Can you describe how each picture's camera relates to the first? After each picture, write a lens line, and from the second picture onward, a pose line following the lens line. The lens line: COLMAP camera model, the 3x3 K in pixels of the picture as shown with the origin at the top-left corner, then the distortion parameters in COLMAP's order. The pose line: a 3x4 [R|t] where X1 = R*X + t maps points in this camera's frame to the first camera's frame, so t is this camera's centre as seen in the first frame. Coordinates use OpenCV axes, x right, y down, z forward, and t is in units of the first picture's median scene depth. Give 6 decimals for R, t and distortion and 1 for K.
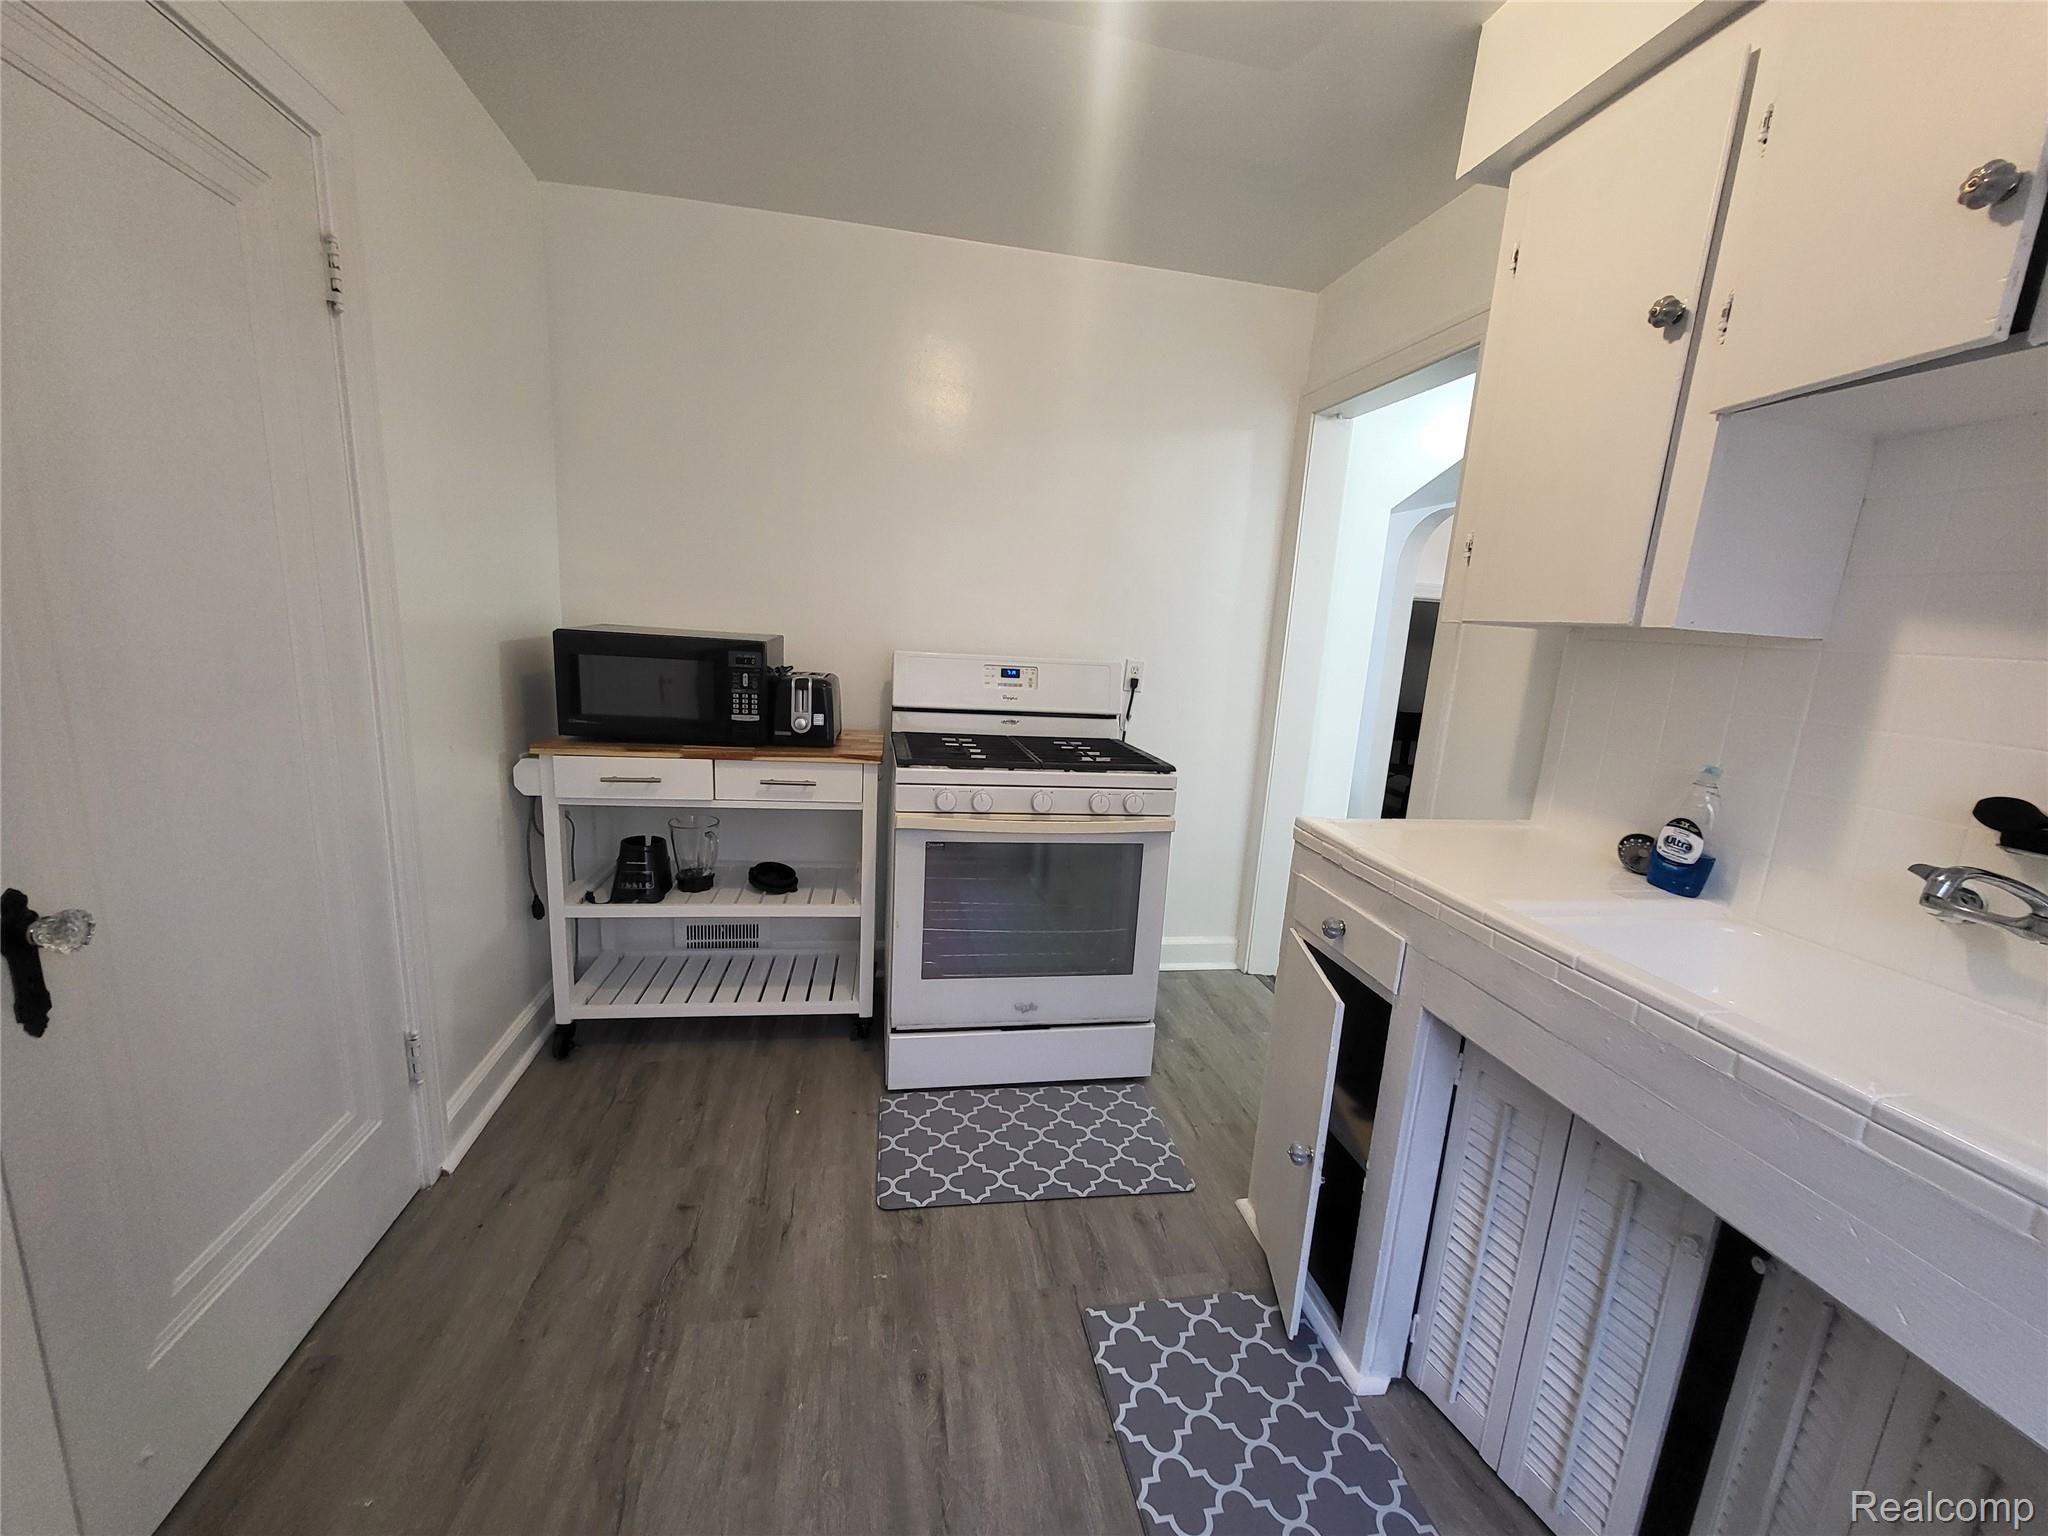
lens RADIAL K [[803.4, 0, 1026.5], [0, 803.4, 776.5], [0, 0, 1]] dist [-0.008166, 0.003281]
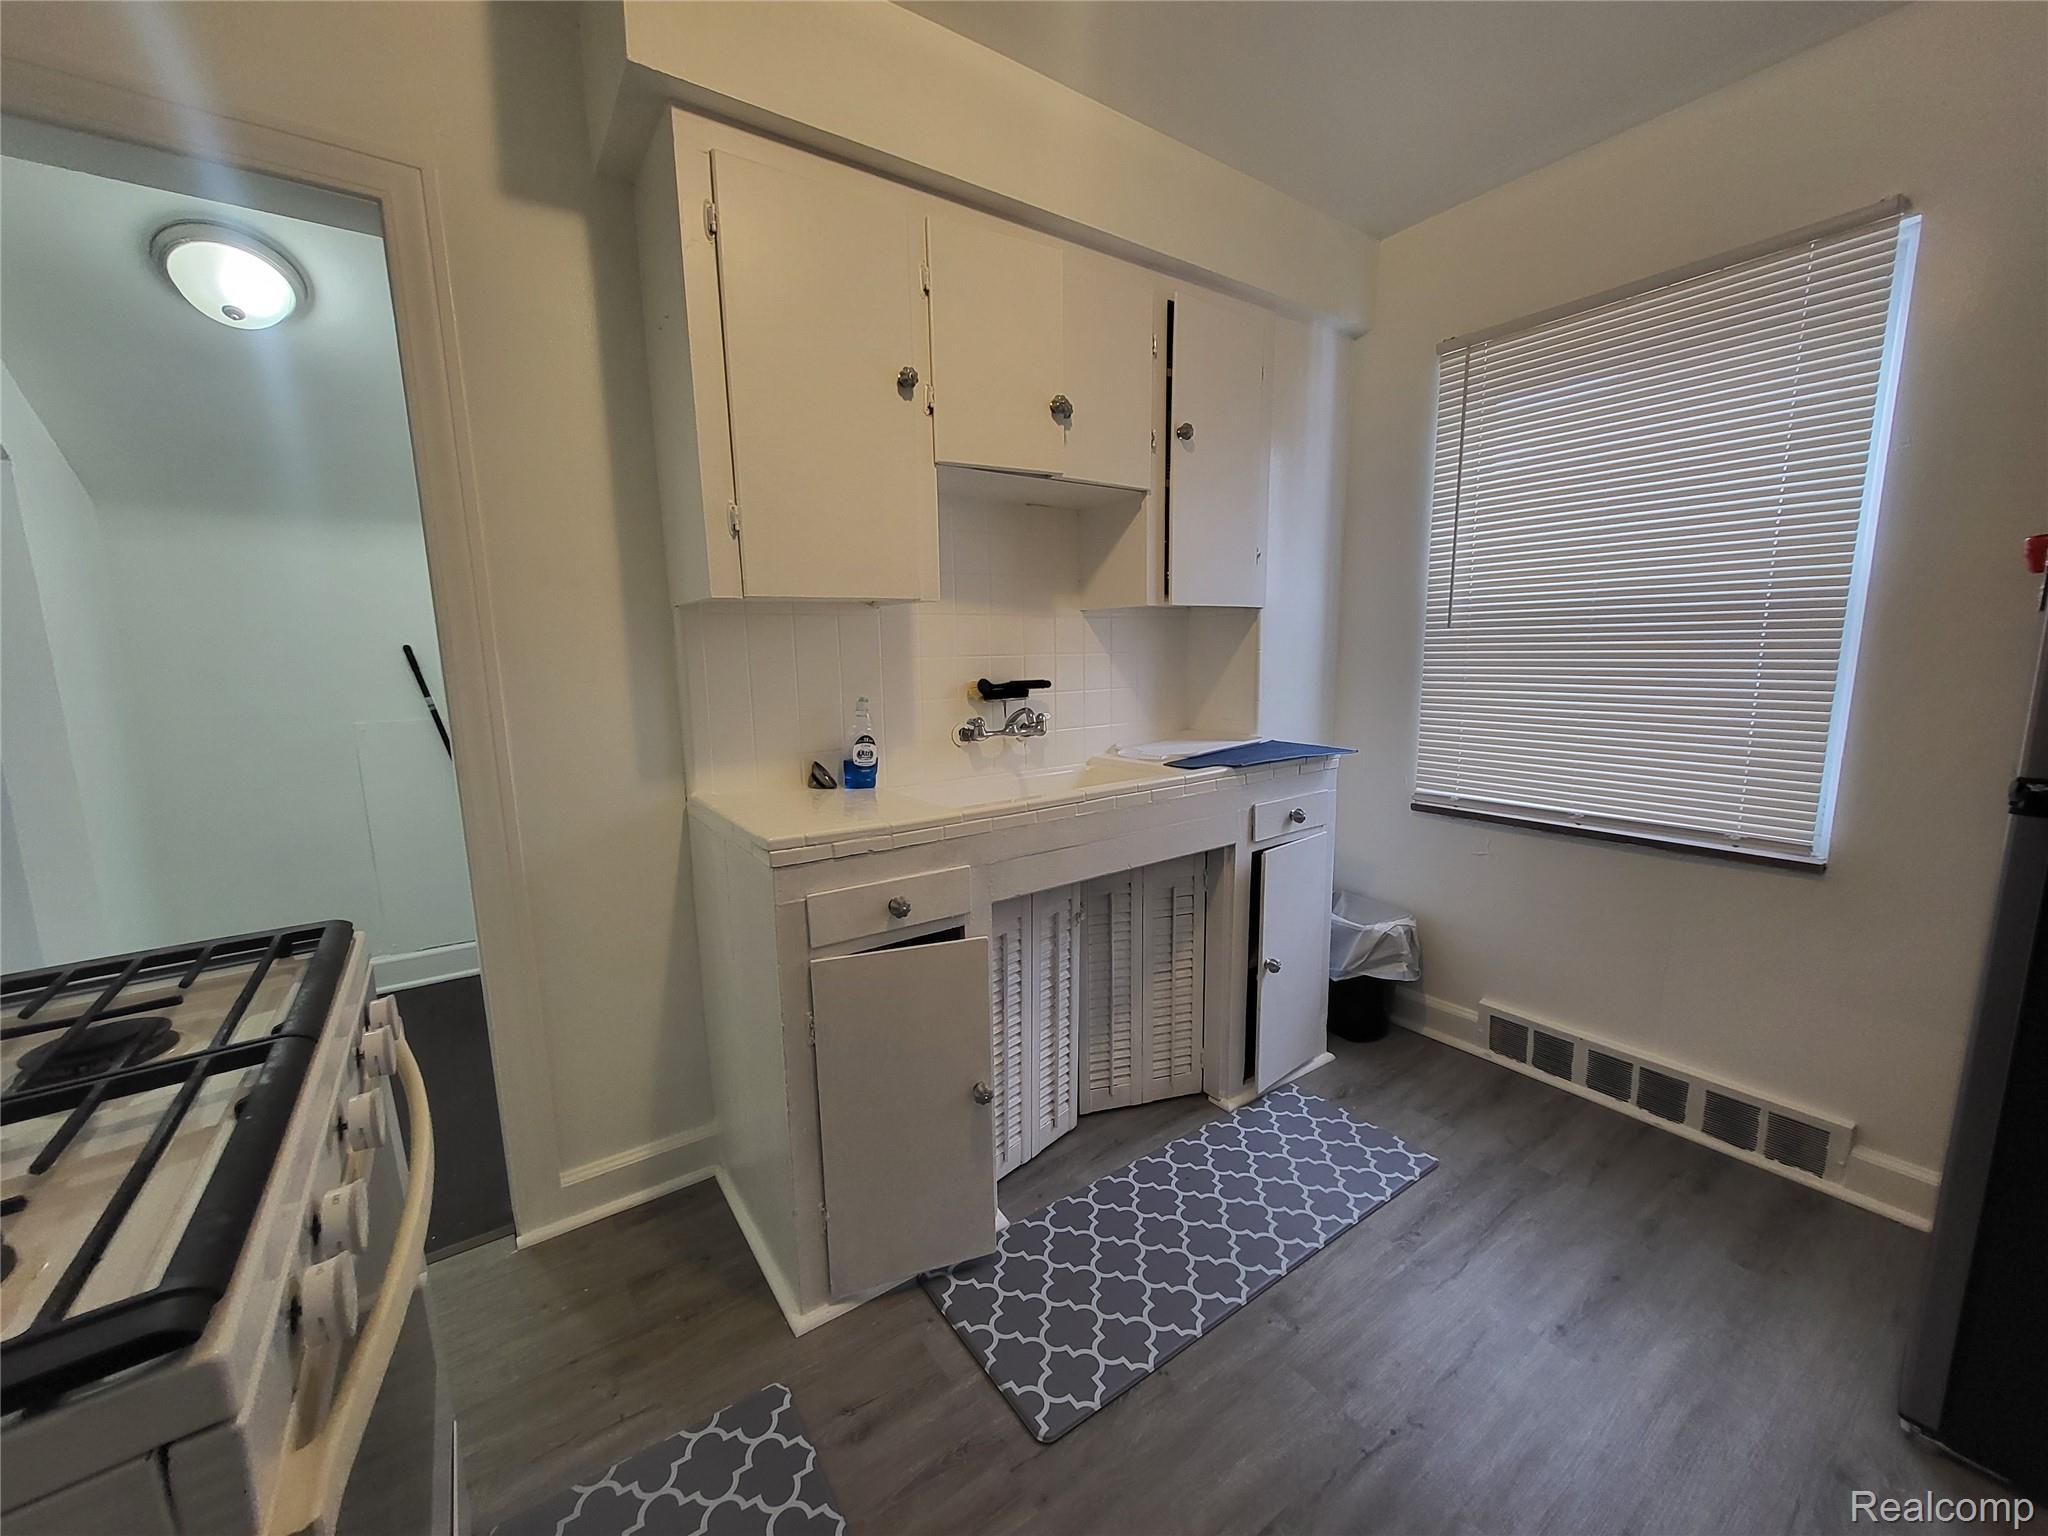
lens RADIAL K [[803.4, 0, 1026.5], [0, 803.4, 776.5], [0, 0, 1]] dist [-0.008166, 0.003281]
pose [[-0.416533, -0.200456, 0.886746, -0.563439], [0.168178, 0.941564, 0.291846, -0.240917], [-0.893430, 0.270694, -0.358480, 1.238981]]
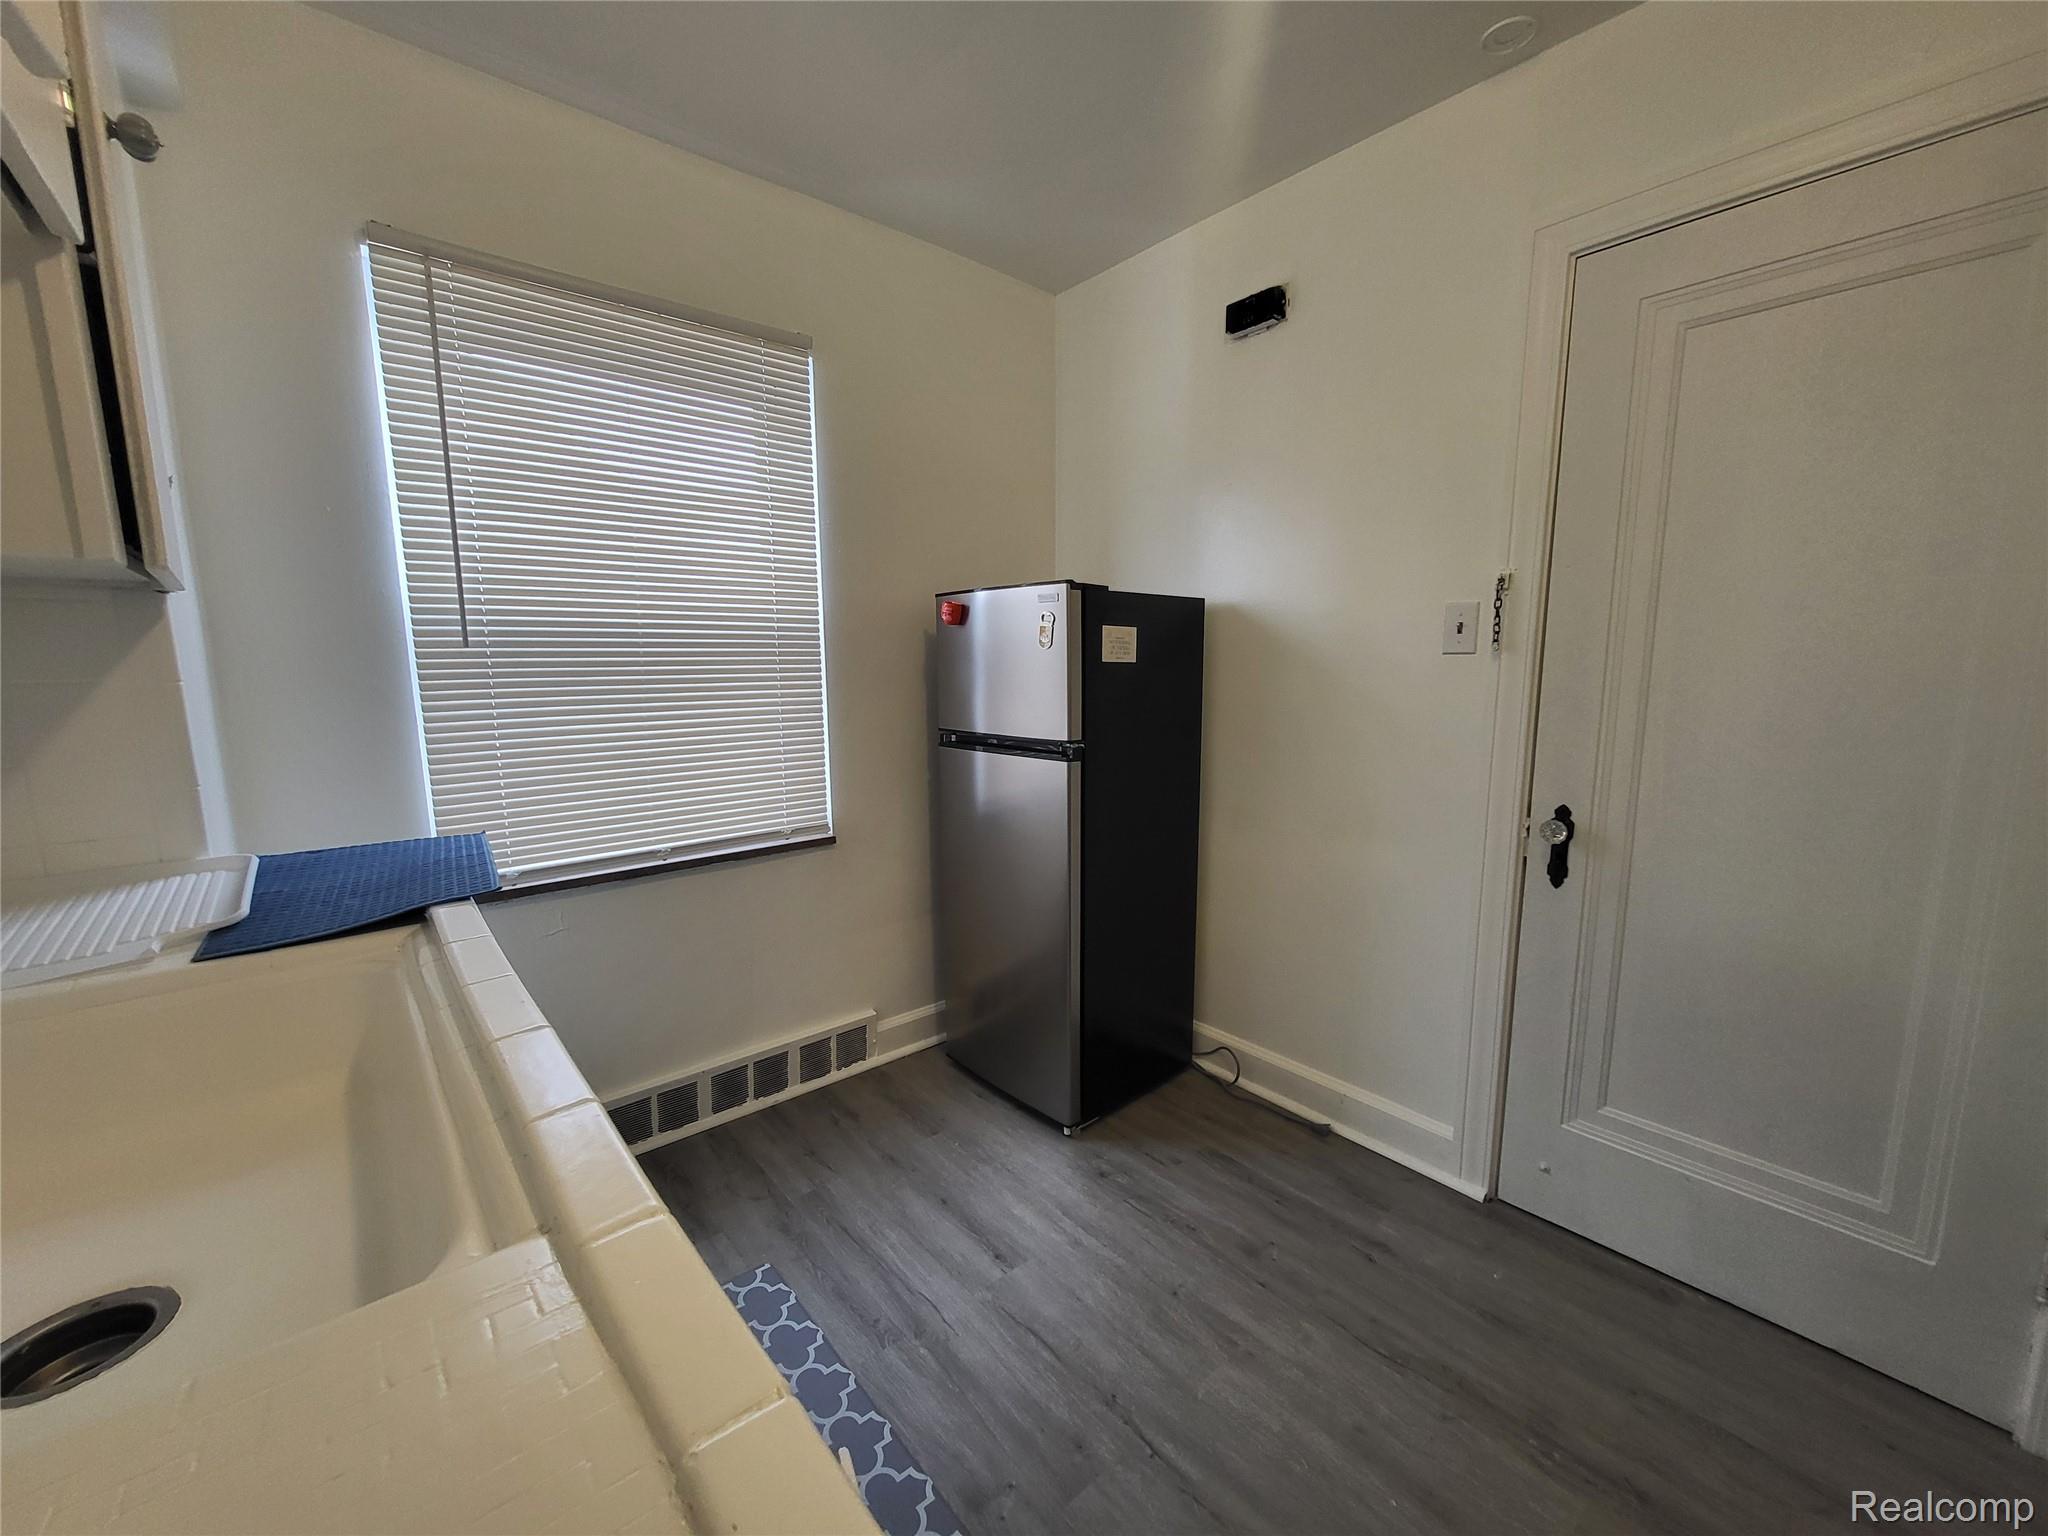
lens RADIAL K [[803.4, 0, 1026.5], [0, 803.4, 776.5], [0, 0, 1]] dist [-0.008166, 0.003281]
pose [[-0.864451, 0.016879, -0.502434, 0.485621], [-0.143633, 0.949482, 0.279021, -0.169042], [0.481762, 0.313366, -0.818356, 1.219053]]
